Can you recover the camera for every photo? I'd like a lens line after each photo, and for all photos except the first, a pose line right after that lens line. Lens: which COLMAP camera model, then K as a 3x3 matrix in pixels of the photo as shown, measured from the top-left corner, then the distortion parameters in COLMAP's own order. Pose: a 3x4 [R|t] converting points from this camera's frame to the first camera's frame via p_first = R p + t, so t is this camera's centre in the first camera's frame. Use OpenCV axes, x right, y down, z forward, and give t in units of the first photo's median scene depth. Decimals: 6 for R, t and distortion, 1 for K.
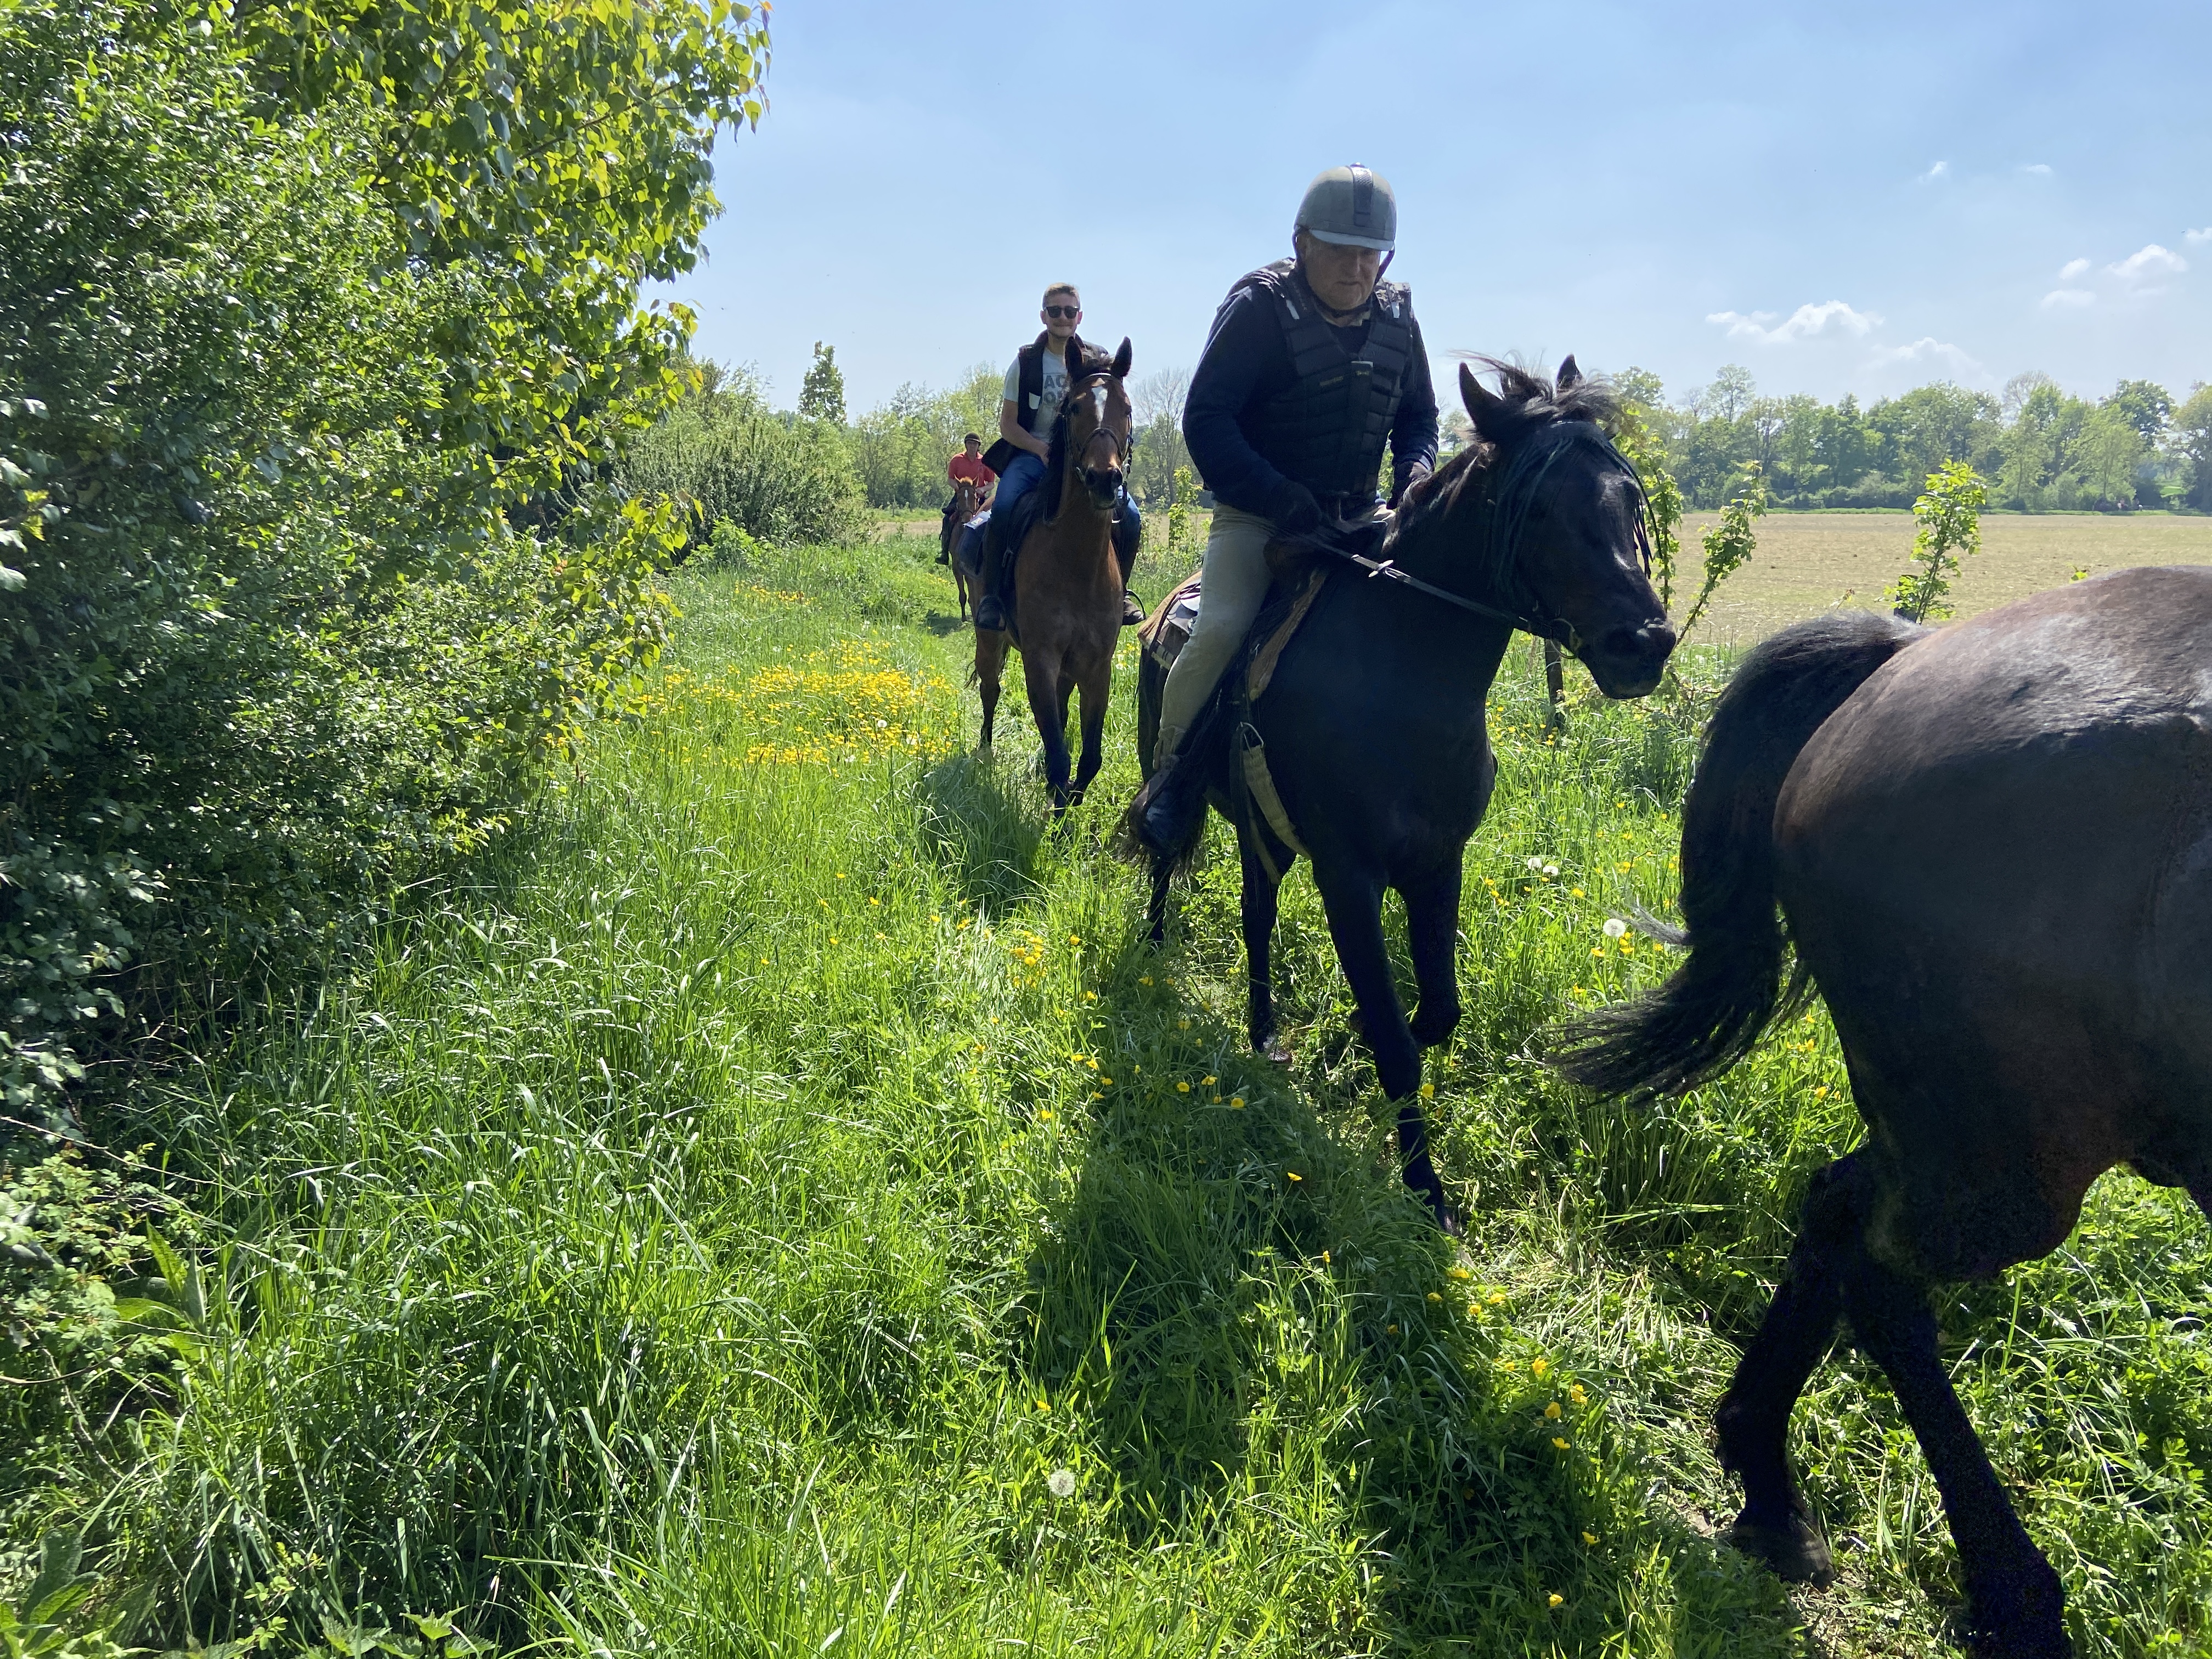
lens RADIAL K [[1774.4, 0, 1114.9], [0, 1774.4, 832.8], [0, 0, 1]] dist [0.132048, -0.188866]
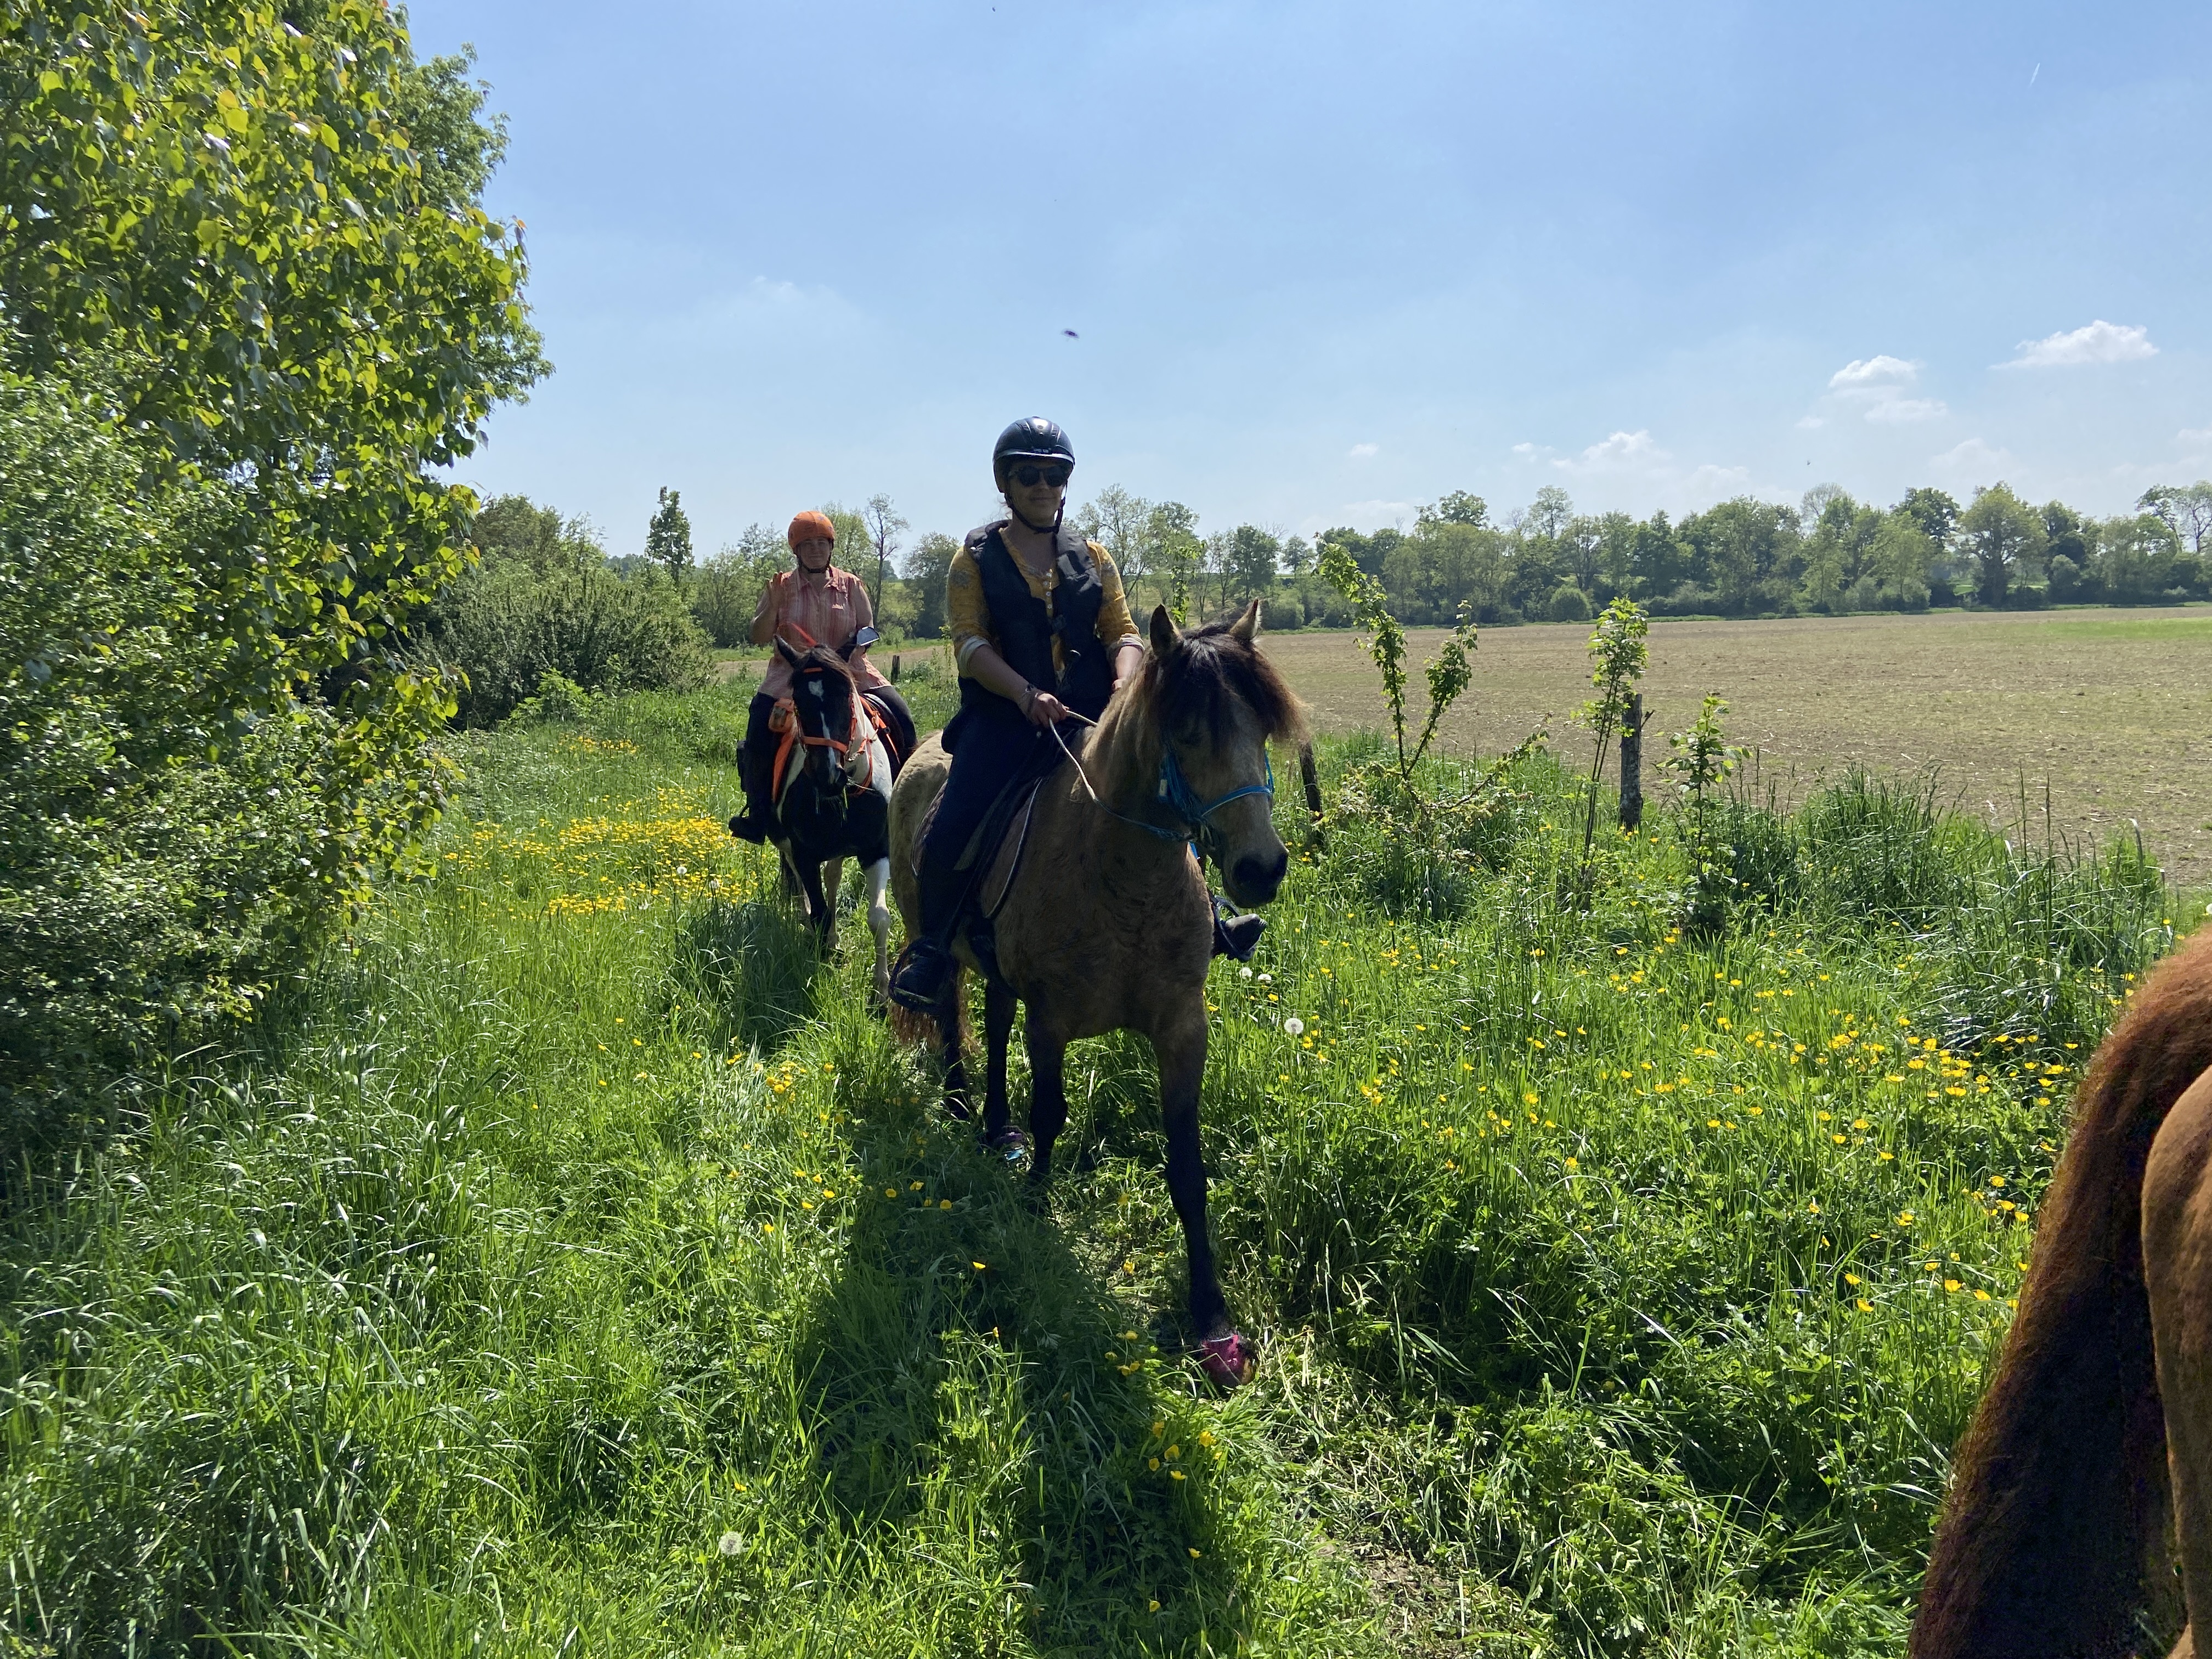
lens RADIAL K [[1774.4, 0, 1124.3], [0, 1774.4, 822.9], [0, 0, 1]] dist [0.132048, -0.188866]
pose [[0.995606, -0.045045, 0.082100, 0.062609], [0.051121, 0.995985, -0.073483, 0.001232], [-0.078460, 0.077357, 0.993911, -0.083981]]
